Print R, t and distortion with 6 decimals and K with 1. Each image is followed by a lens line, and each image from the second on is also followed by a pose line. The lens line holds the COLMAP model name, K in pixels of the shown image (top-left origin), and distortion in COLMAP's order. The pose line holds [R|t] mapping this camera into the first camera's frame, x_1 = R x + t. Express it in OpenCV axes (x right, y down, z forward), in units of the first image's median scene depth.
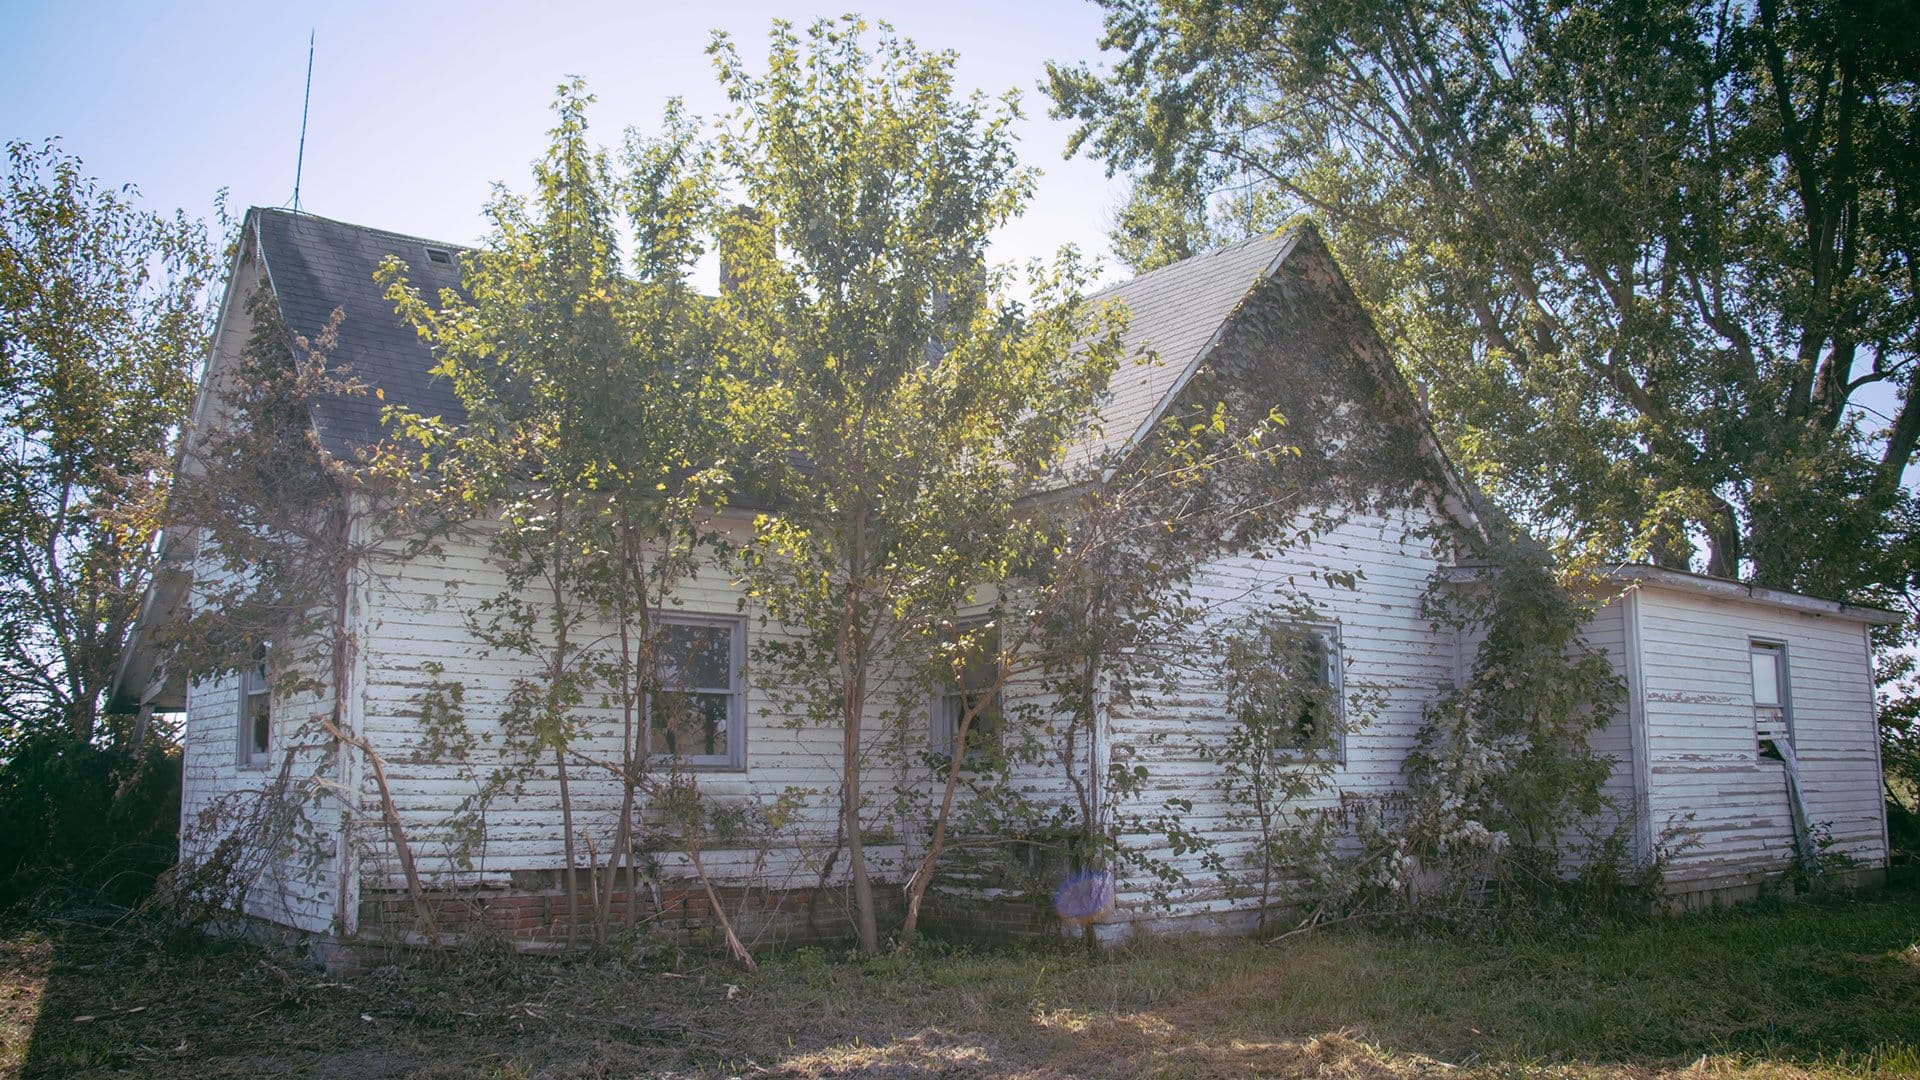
lens RADIAL K [[1619.7, 0, 955.6], [0, 1619.7, 483.2], [0, 0, 1]] dist [-0.177980, 0.081561]
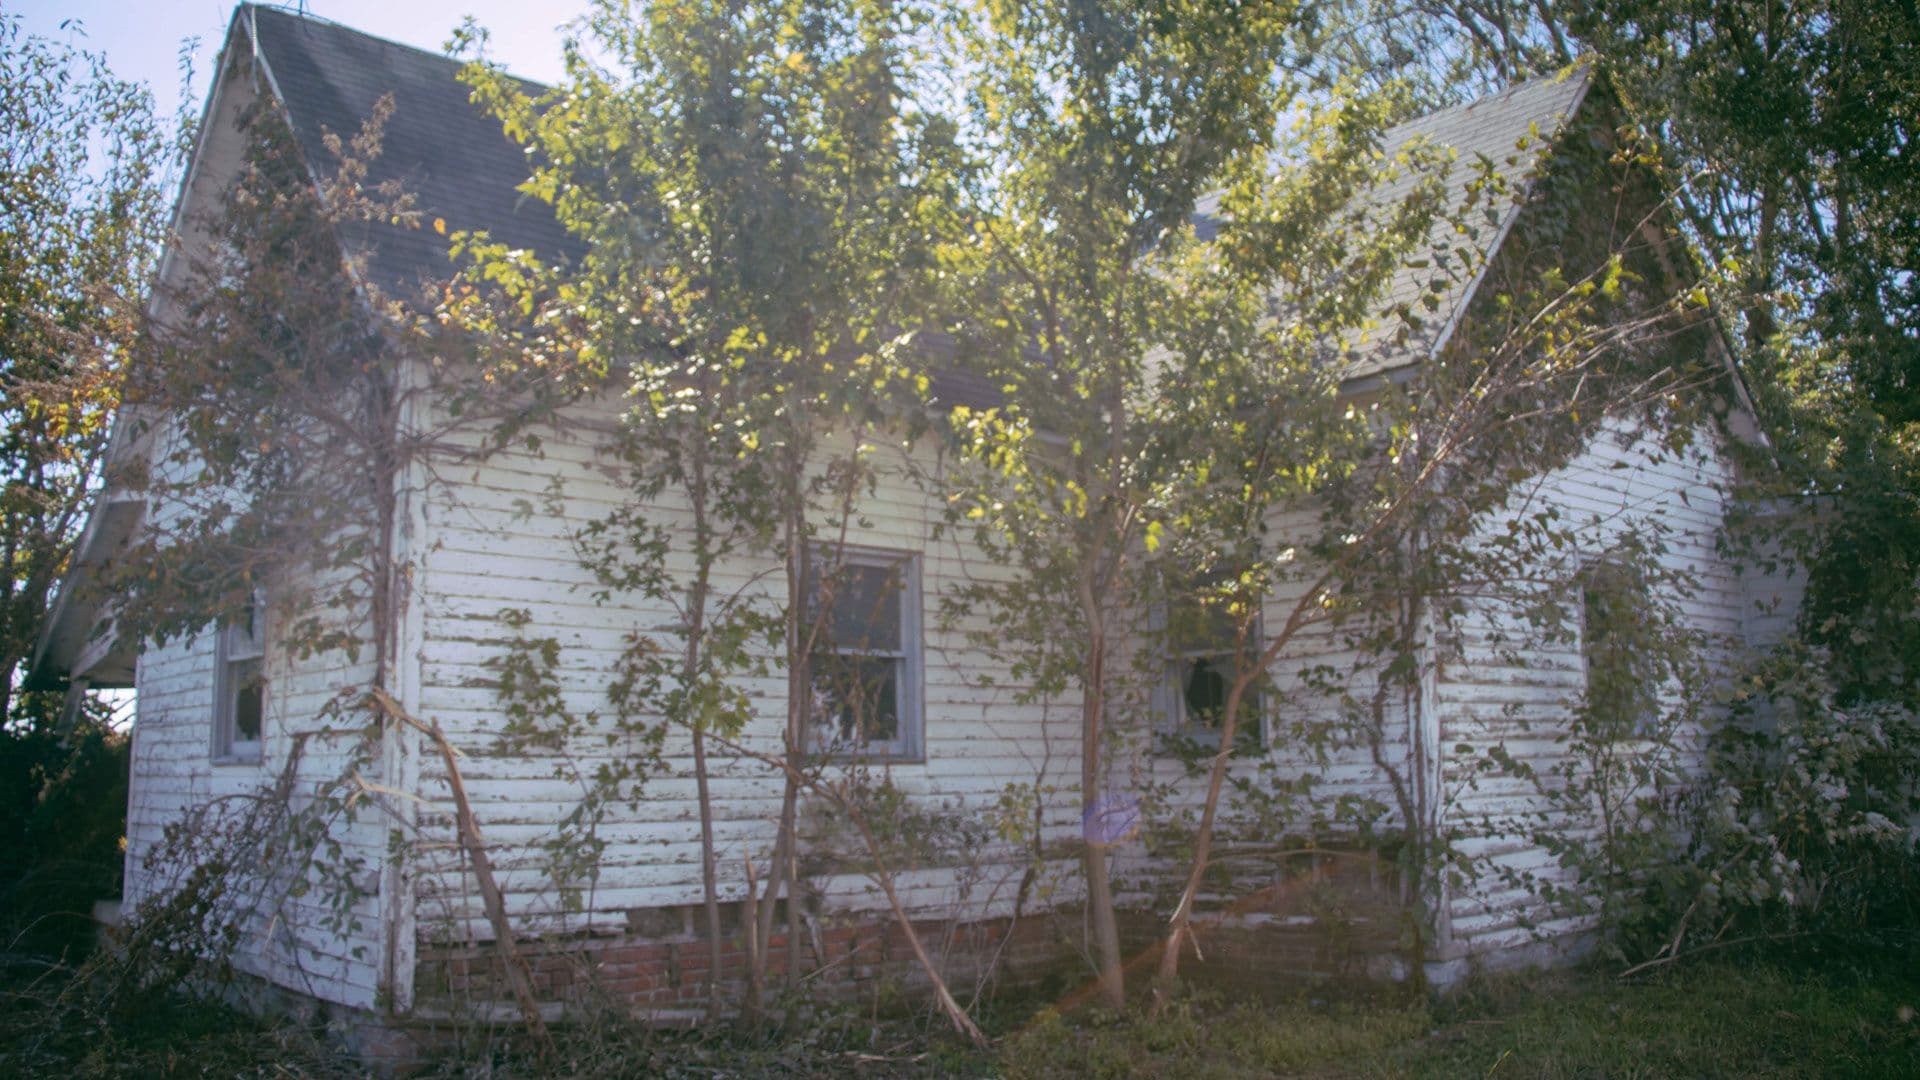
lens RADIAL K [[1619.7, 0, 968.5], [0, 1619.7, 434.2], [0, 0, 1]] dist [-0.177980, 0.081561]
pose [[0.998630, 0.004487, 0.052144, -0.161814], [-0.003348, 0.999755, -0.021901, 0.049242], [-0.052229, 0.021697, 0.998399, 0.282416]]
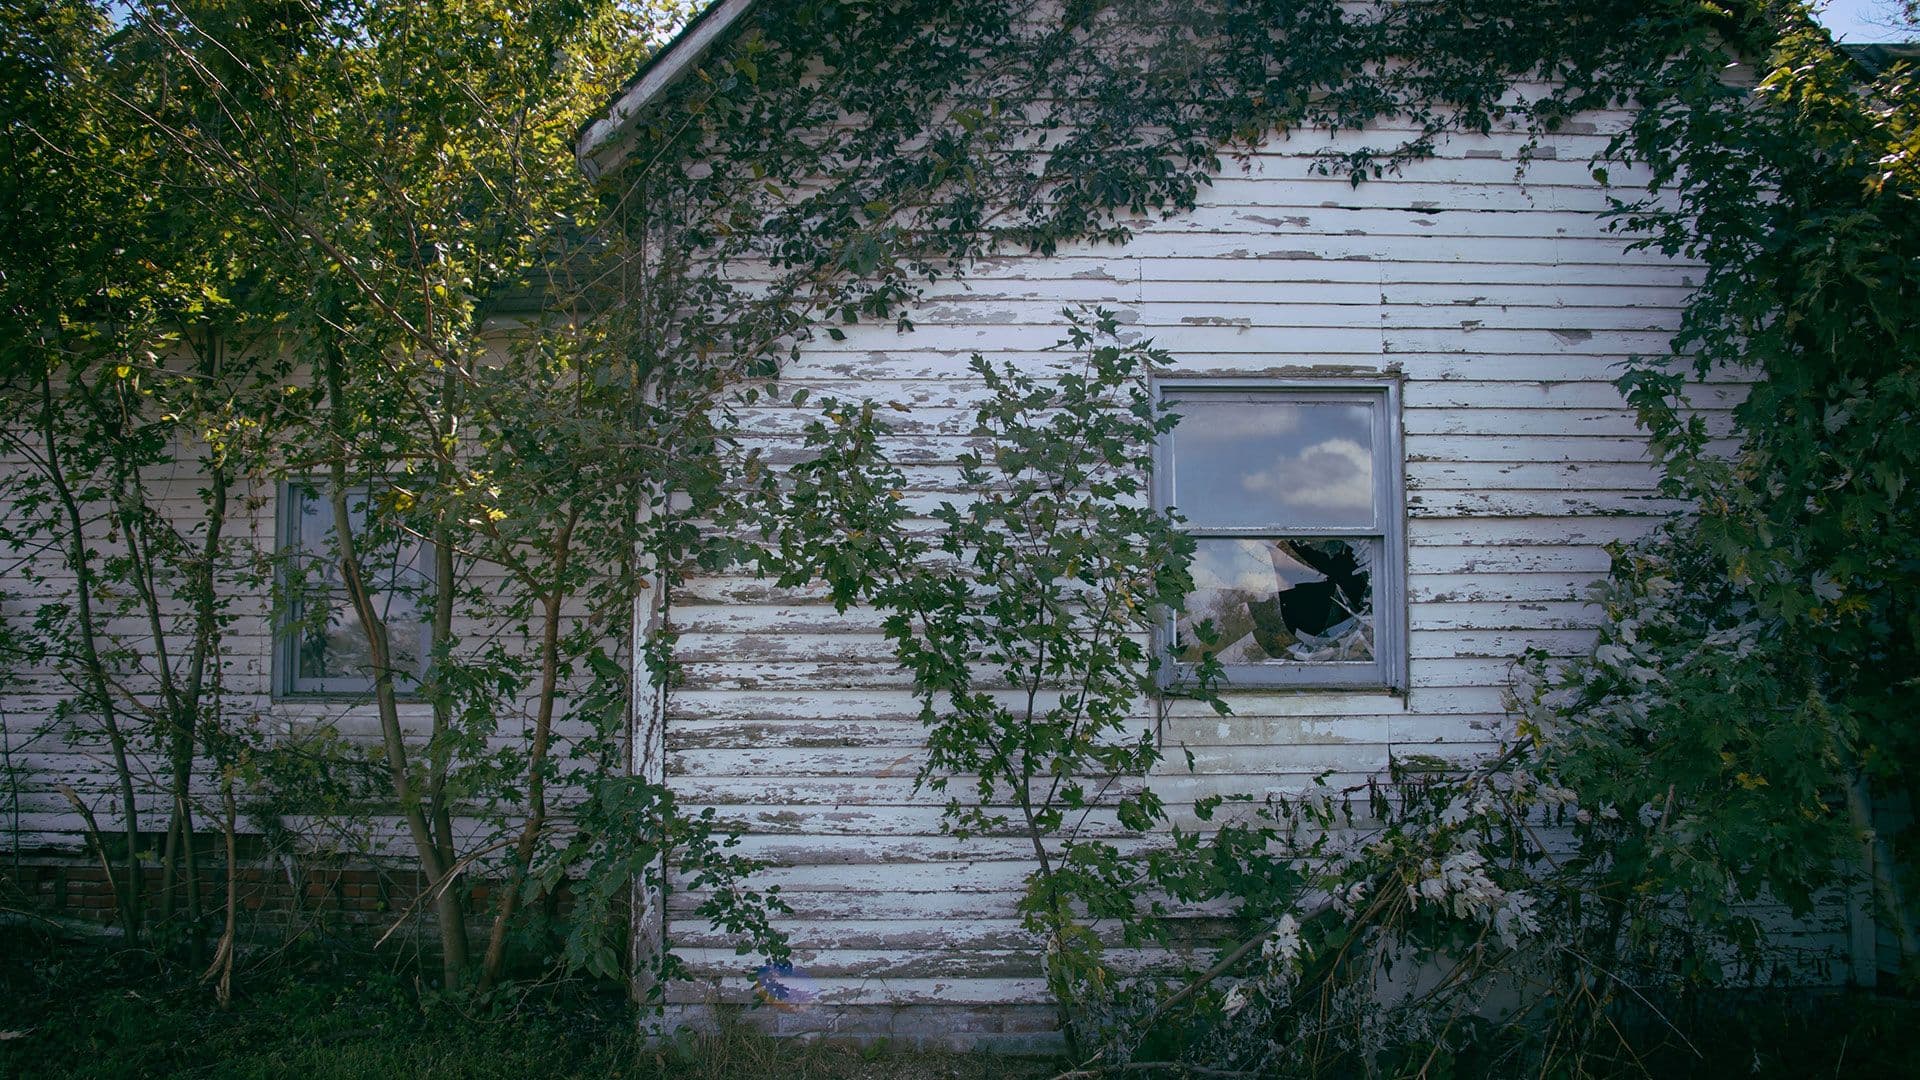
lens RADIAL K [[1619.7, 0, 958.9], [0, 1619.7, 541.0], [0, 0, 1]] dist [-0.177980, 0.081561]
pose [[0.772095, -0.059368, -0.632728, 0.503090], [0.118012, 0.991704, 0.050955, 0.113230], [0.624453, -0.114012, 0.772696, 0.681421]]
